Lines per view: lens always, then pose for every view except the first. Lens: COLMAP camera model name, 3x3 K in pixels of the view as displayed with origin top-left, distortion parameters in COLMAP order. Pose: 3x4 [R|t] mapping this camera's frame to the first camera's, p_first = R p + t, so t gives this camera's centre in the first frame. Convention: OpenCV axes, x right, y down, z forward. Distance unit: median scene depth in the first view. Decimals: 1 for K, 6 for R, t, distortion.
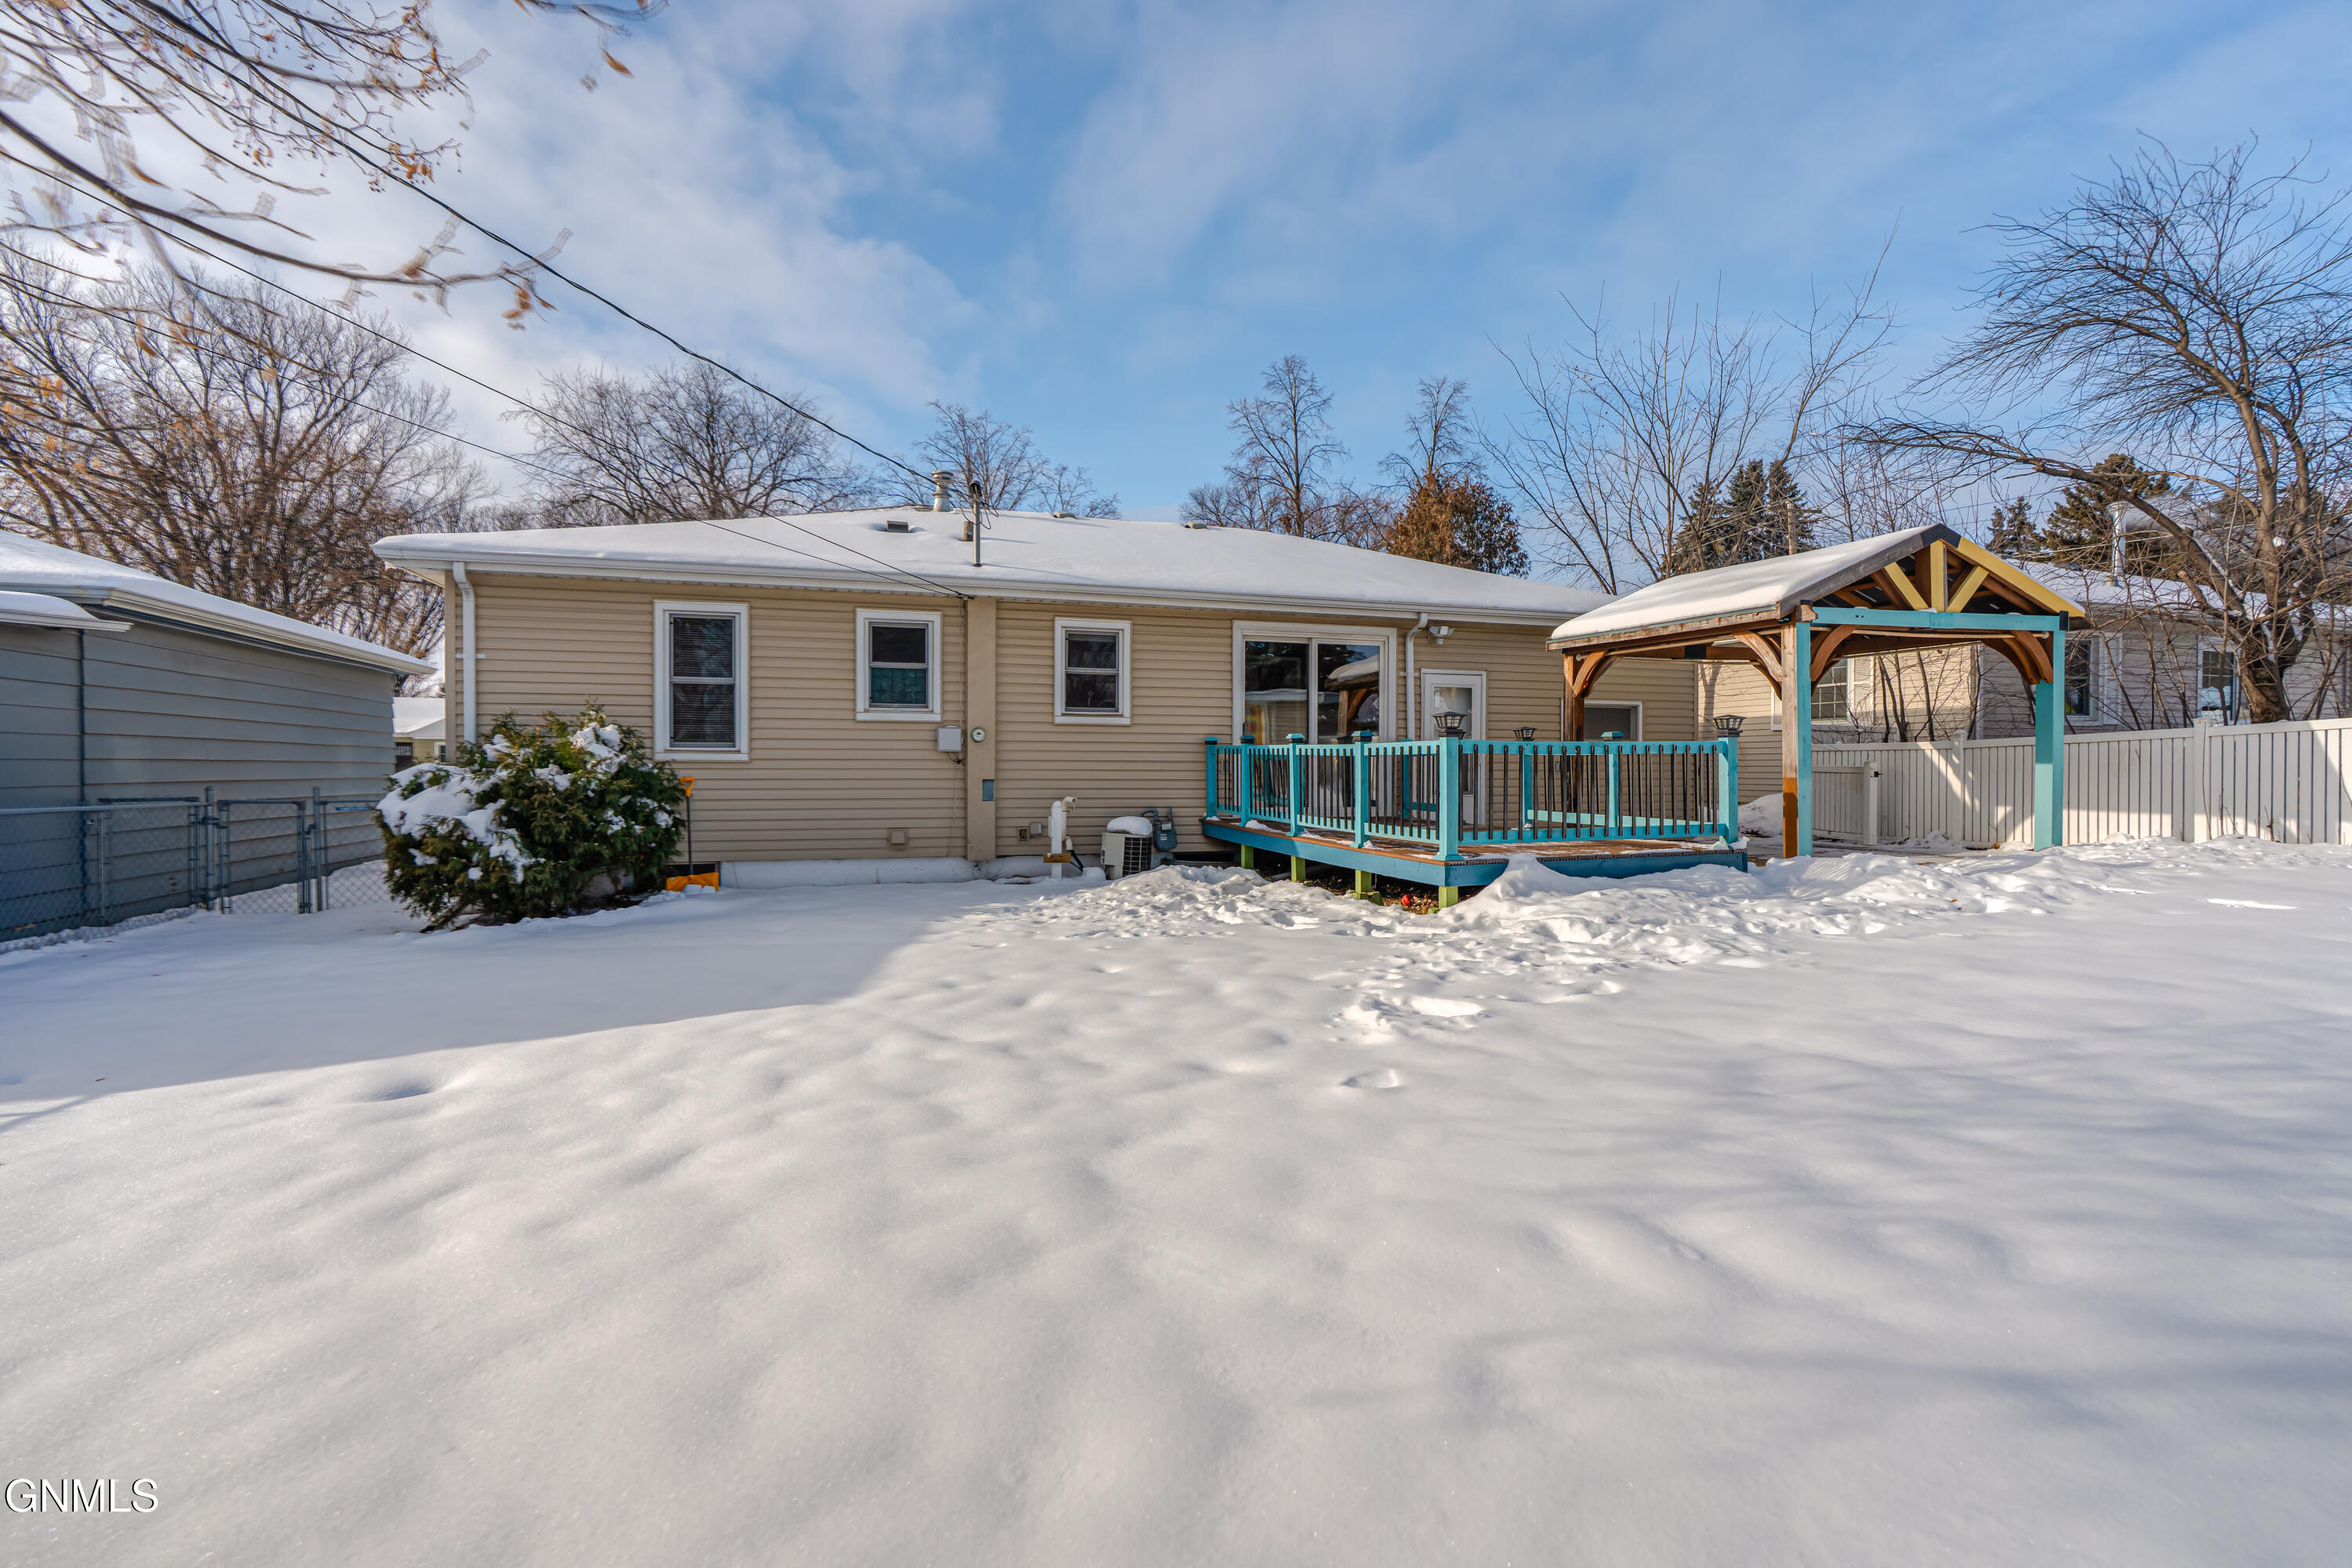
lens RADIAL K [[1120.5, 0, 1167.1], [0, 1120.5, 745.8], [0, 0, 1]] dist [-0.007726, 0.001036]
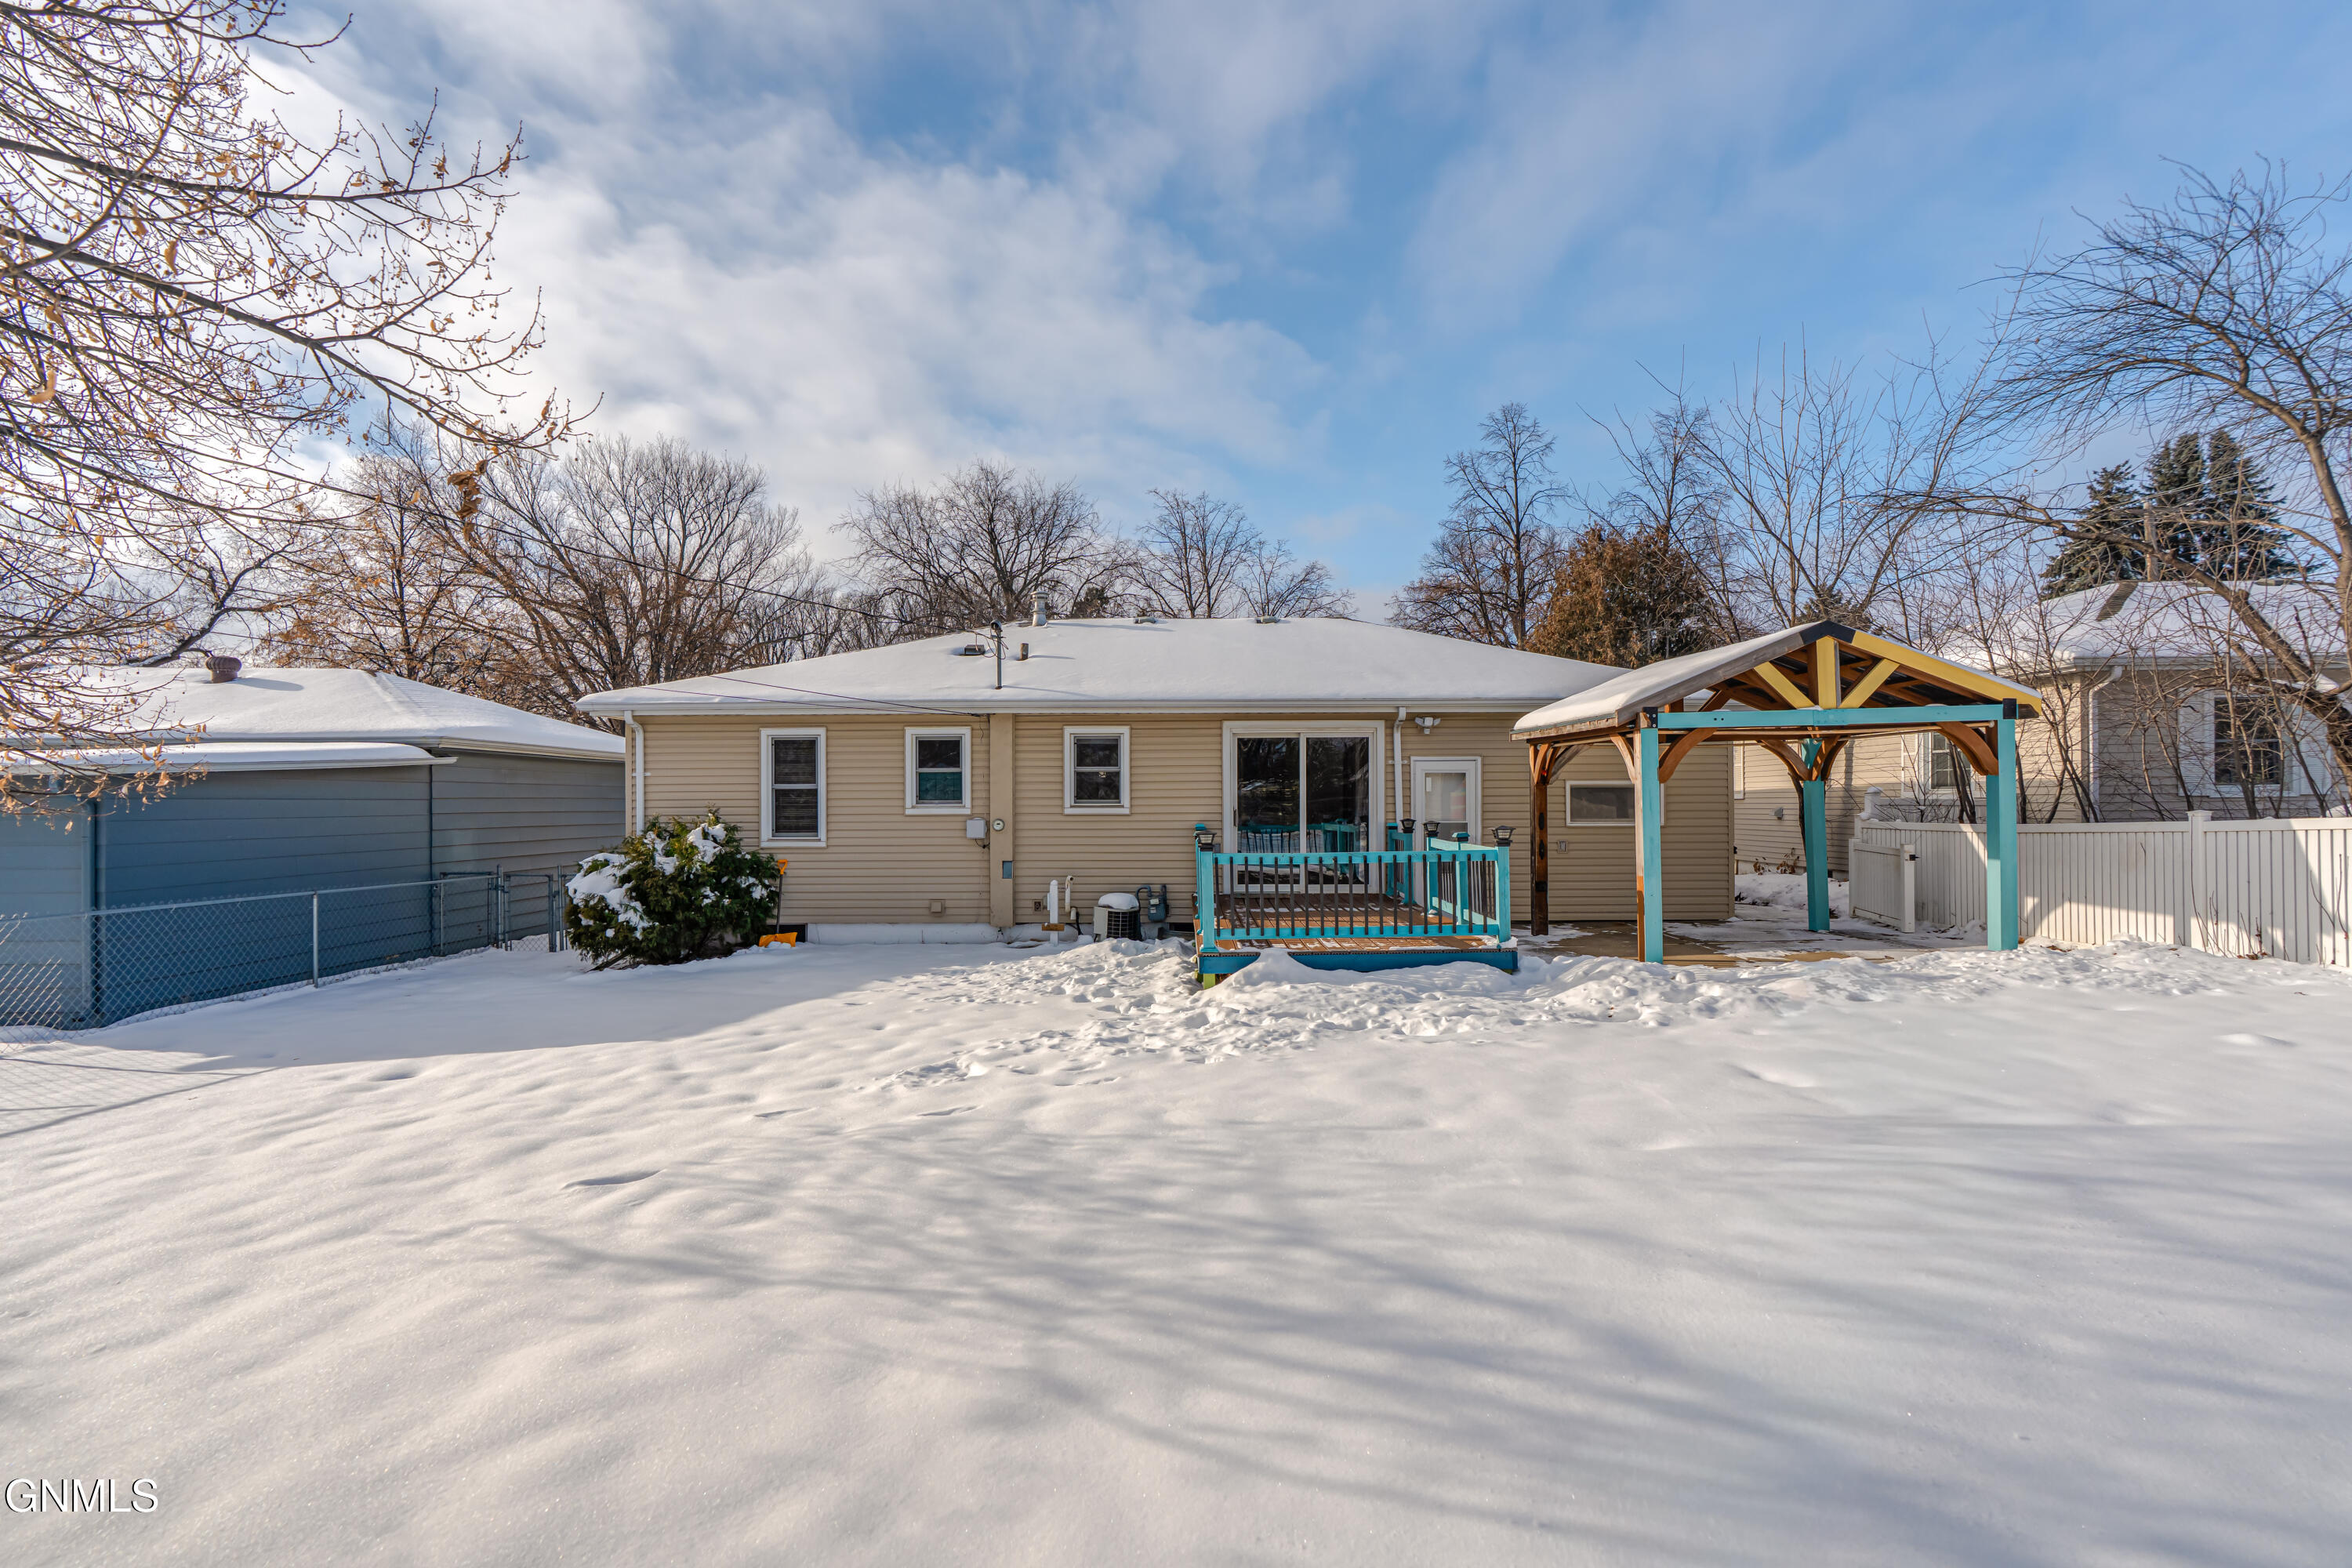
lens RADIAL K [[1140.2, 0, 1184.0], [0, 1140.2, 750.2], [0, 0, 1]] dist [-0.007145, 0.000247]
pose [[0.947995, -0.018671, -0.317738, 0.431337], [0.012346, 0.999684, -0.021907, -0.062736], [0.318046, 0.016845, 0.947926, -0.132234]]
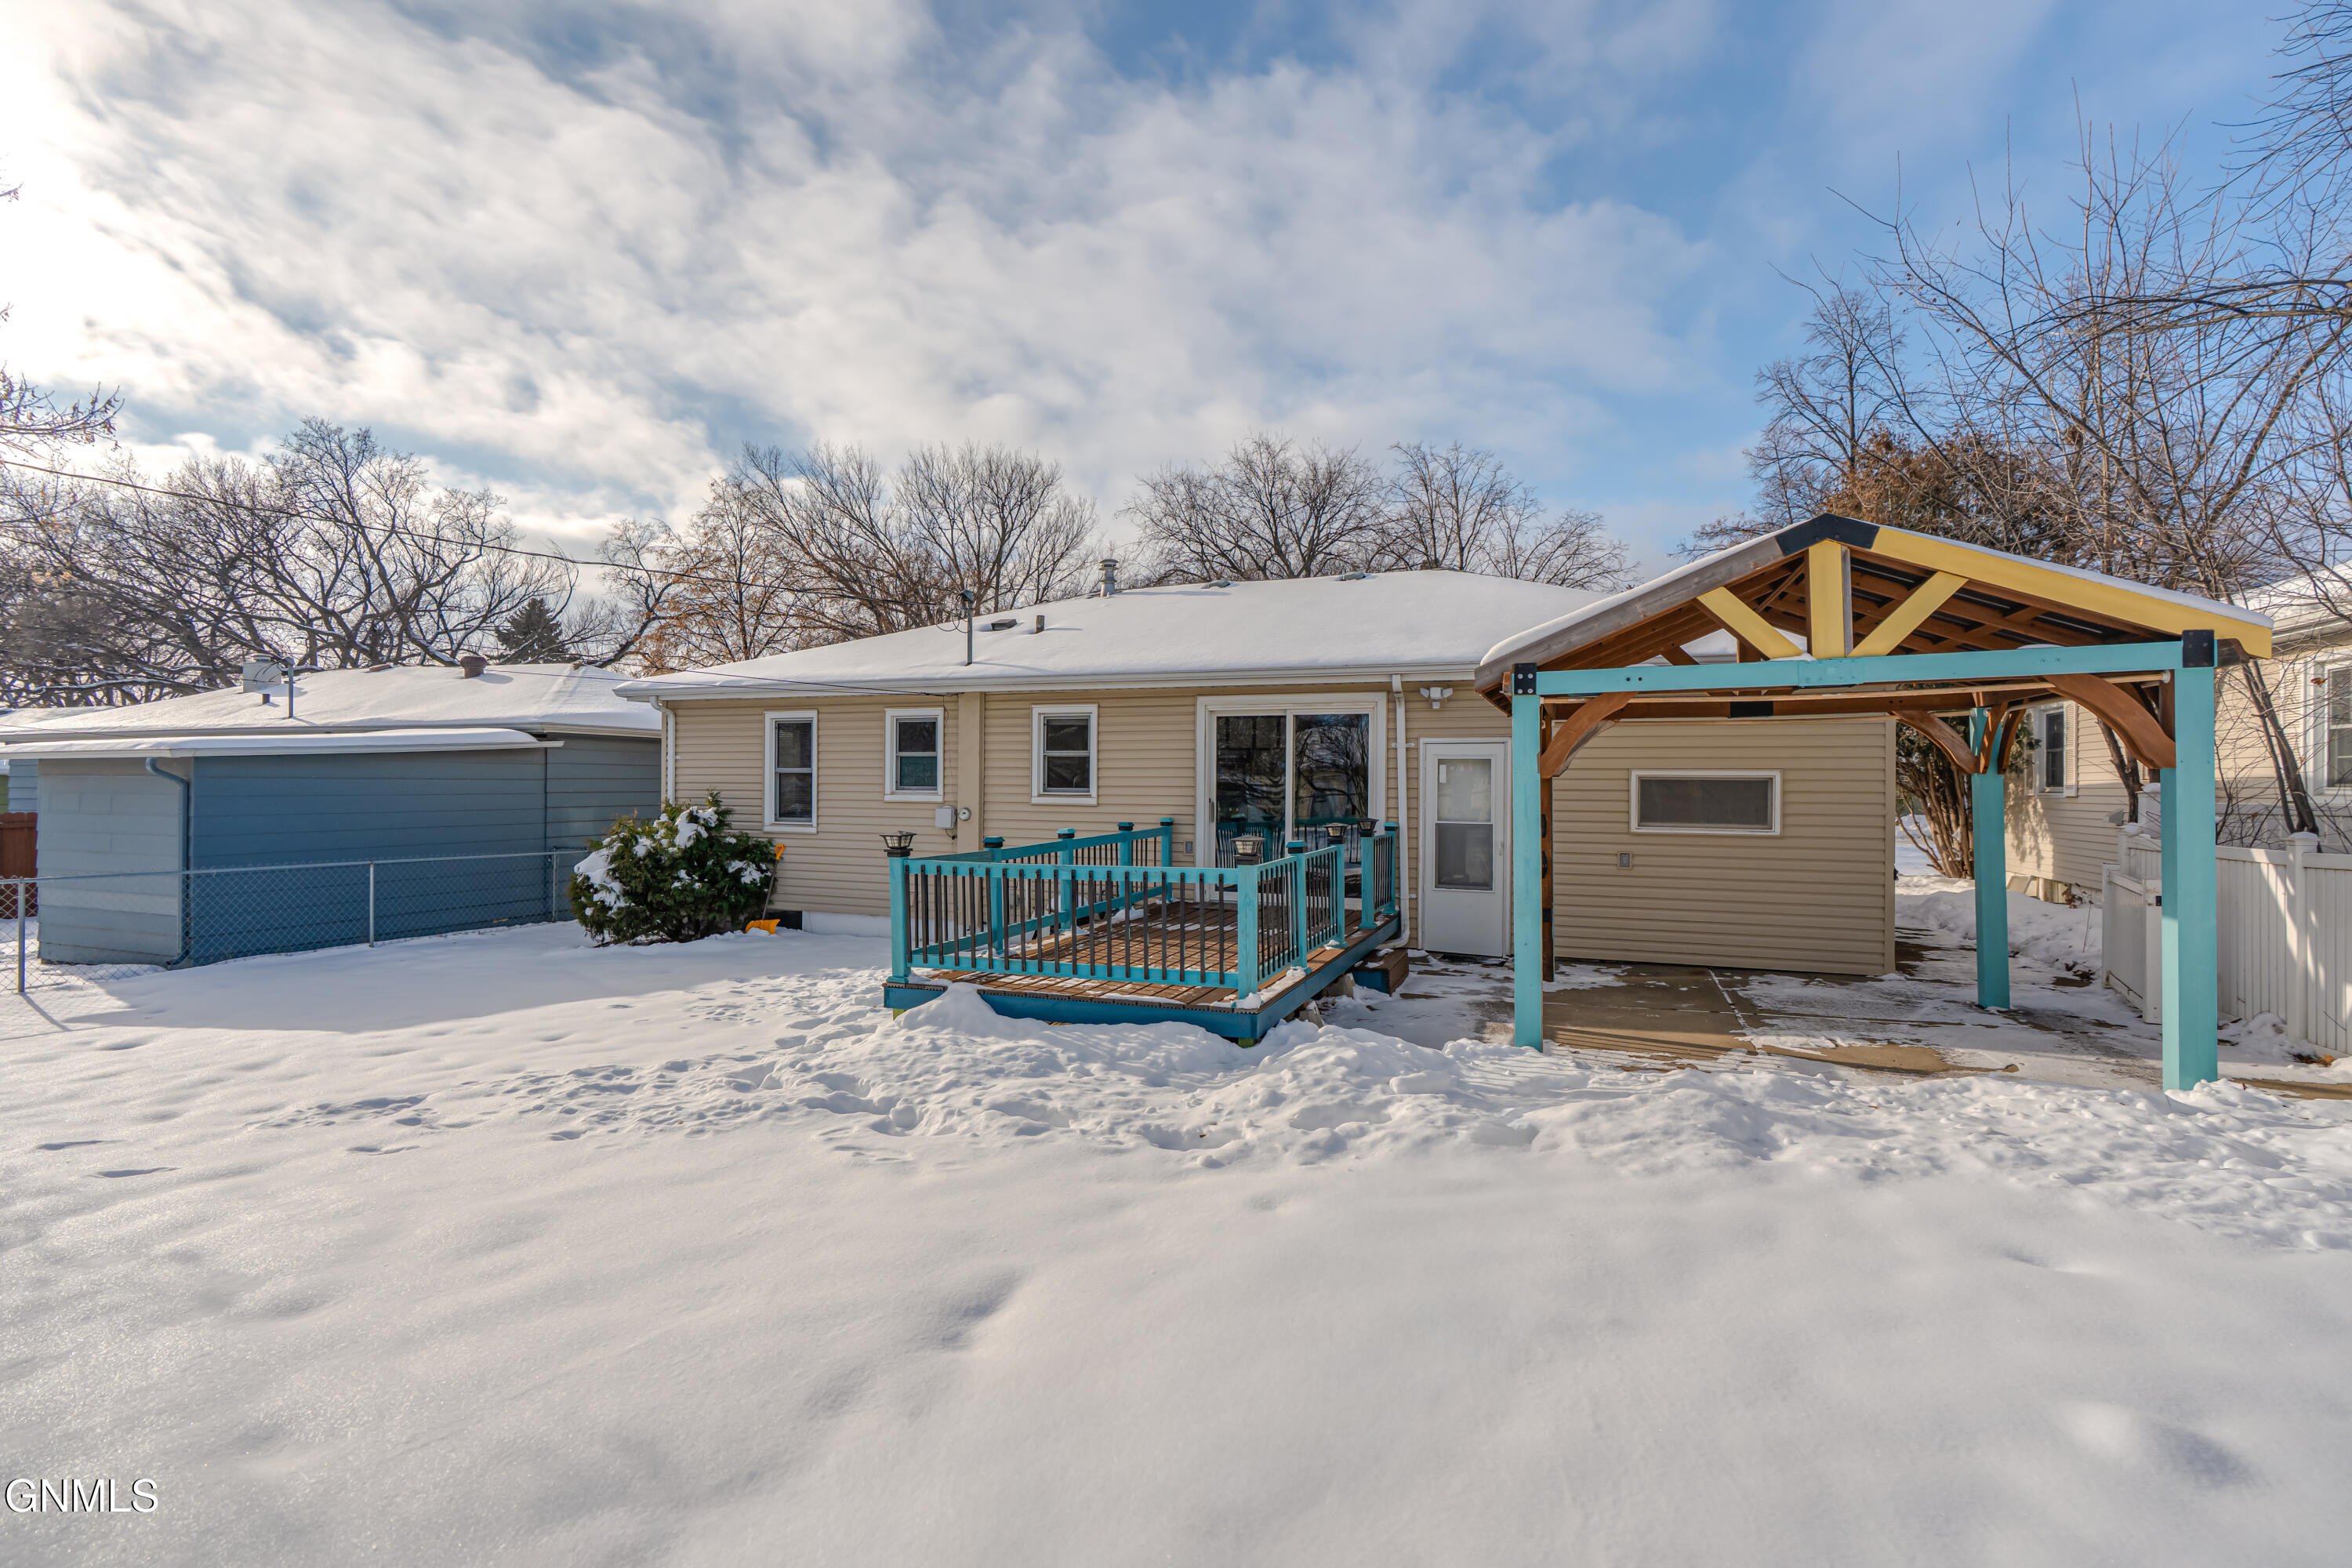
lens RADIAL K [[1170.3, 0, 1196.7], [0, 1170.3, 844.6], [0, 0, 1]] dist [0.022247, -0.000045]
pose [[0.755192, 0.040028, -0.654281, 0.795898], [0.008683, 0.997435, 0.071044, -0.061975], [0.655446, -0.059333, 0.752908, 0.257352]]
